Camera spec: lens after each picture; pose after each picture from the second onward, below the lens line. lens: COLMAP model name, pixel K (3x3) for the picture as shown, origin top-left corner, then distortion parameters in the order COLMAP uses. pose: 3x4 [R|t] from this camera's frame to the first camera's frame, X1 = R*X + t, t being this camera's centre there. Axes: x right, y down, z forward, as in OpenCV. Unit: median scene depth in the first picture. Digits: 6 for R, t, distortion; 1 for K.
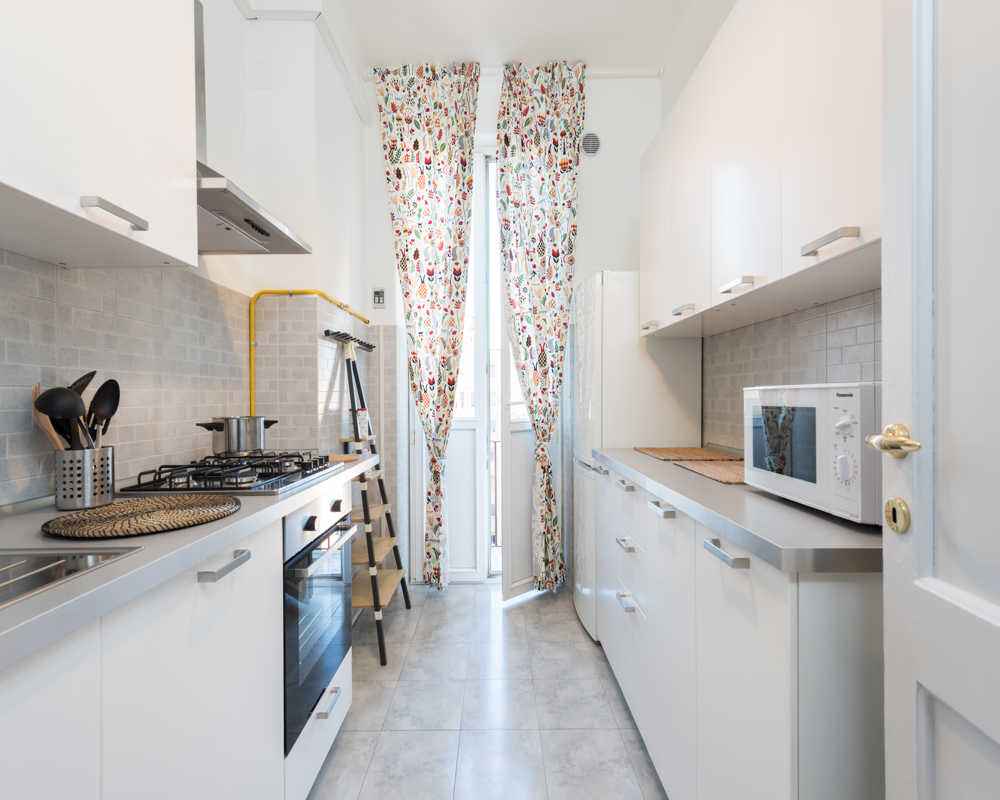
lens RADIAL K [[460.9, 0, 500.0], [0, 460.9, 400.0], [0, 0, 1]] dist [0.008009, -0.000327]
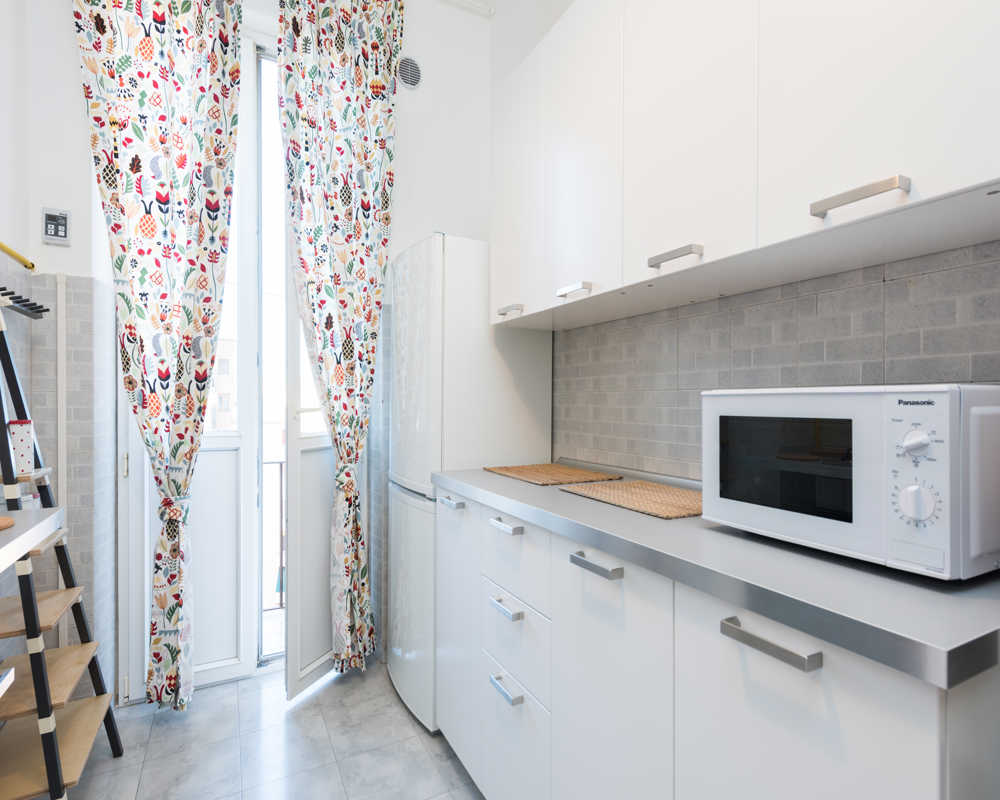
lens RADIAL K [[518.3, 0, 500.5], [0, 518.3, 404.1], [0, 0, 1]] dist [0.018006, -0.010817]
pose [[0.891543, 0.004946, 0.452909, -0.063248], [-0.004292, 0.999988, -0.002473, -0.001173], [-0.452916, 0.000261, 0.891553, 0.172014]]
